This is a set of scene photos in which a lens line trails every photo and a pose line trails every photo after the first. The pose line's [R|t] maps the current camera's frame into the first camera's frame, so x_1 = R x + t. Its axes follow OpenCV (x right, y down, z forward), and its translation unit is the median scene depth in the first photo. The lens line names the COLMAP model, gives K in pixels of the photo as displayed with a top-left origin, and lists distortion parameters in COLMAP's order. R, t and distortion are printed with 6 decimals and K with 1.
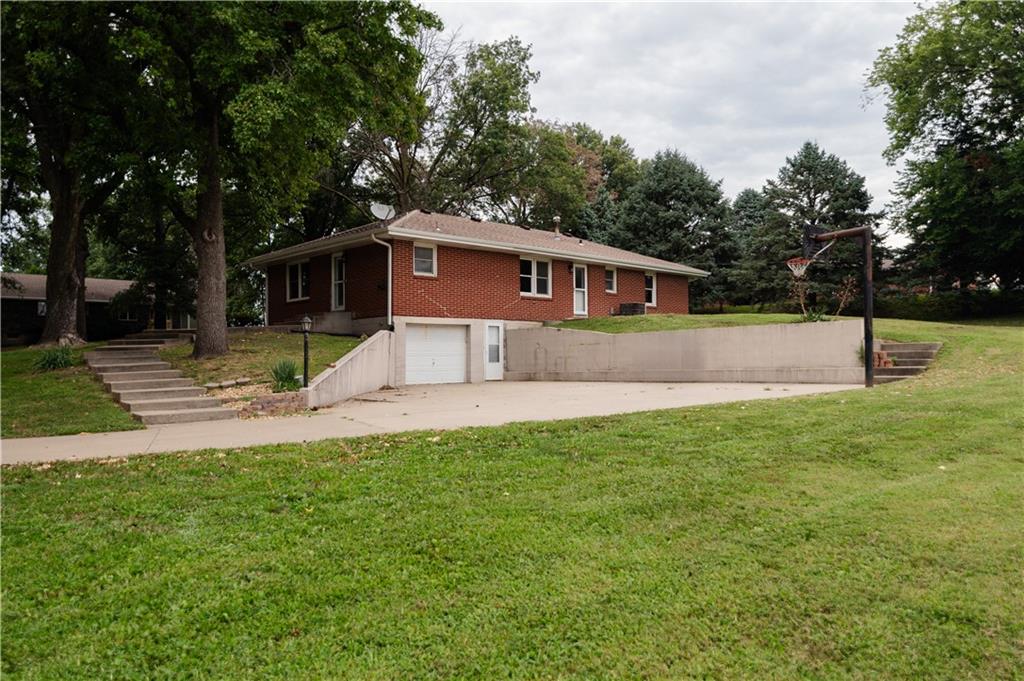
lens RADIAL K [[790.2, 0, 503.4], [0, 790.2, 340.9], [0, 0, 1]] dist [0.003321, 0.001586]
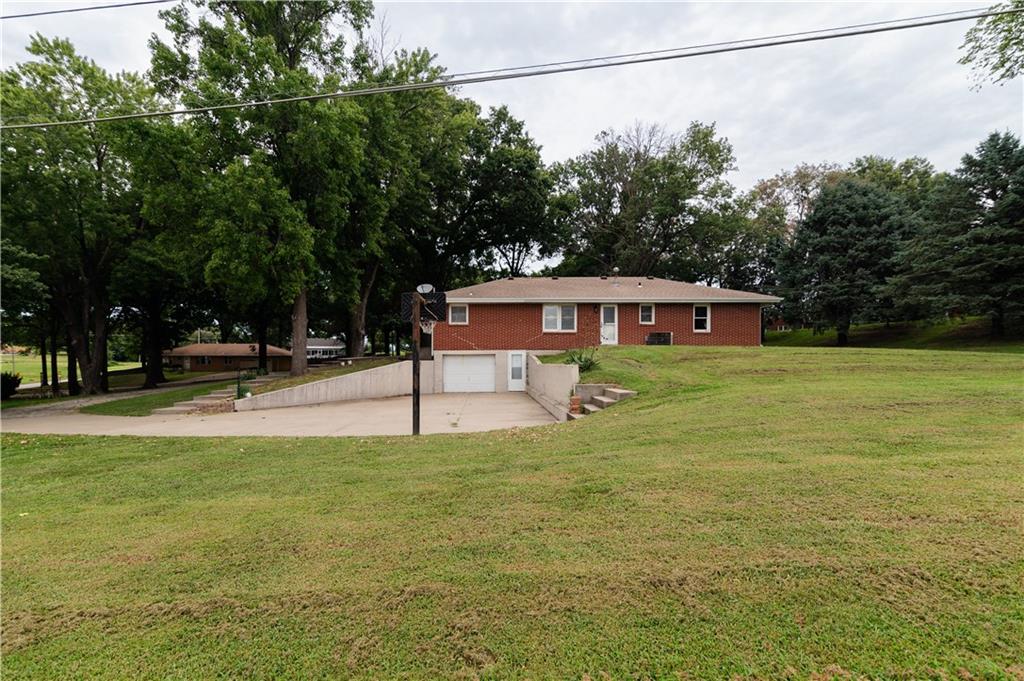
lens RADIAL K [[483.8, 0, 504.3], [0, 483.8, 346.7], [0, 0, 1]] dist [0.027131, 0.000578]
pose [[0.715536, -0.003400, -0.698568, 0.560938], [0.014535, 0.999844, 0.010022, -0.039472], [0.698425, -0.017325, 0.715474, 0.316356]]
